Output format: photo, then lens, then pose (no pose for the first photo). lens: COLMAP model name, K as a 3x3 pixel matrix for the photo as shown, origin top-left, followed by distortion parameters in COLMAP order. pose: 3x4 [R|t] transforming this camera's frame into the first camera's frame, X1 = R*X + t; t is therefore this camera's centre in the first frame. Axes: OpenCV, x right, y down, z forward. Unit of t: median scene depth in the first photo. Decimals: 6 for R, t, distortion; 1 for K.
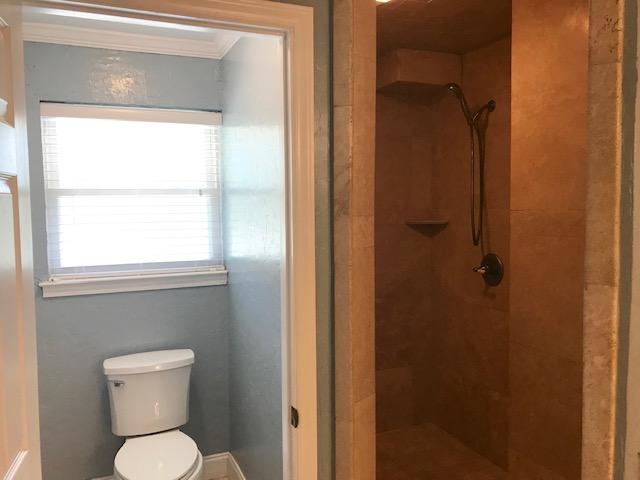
lens RADIAL K [[522.7, 0, 321.3], [0, 522.7, 240.2], [0, 0, 1]] dist [0.046521, -0.049913]
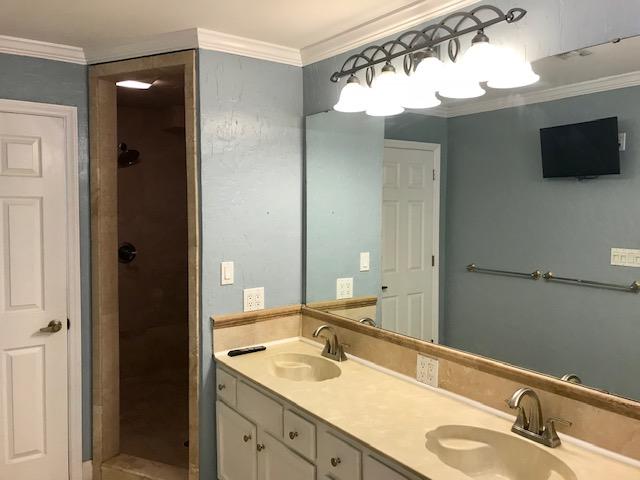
lens RADIAL K [[522.7, 0, 317.9], [0, 522.7, 233.7], [0, 0, 1]] dist [0.046521, -0.049913]
pose [[0.975482, 0.005068, 0.220022, 0.402906], [-0.001604, 0.999872, -0.015921, 0.046598], [-0.220074, 0.015178, 0.975365, -1.016968]]
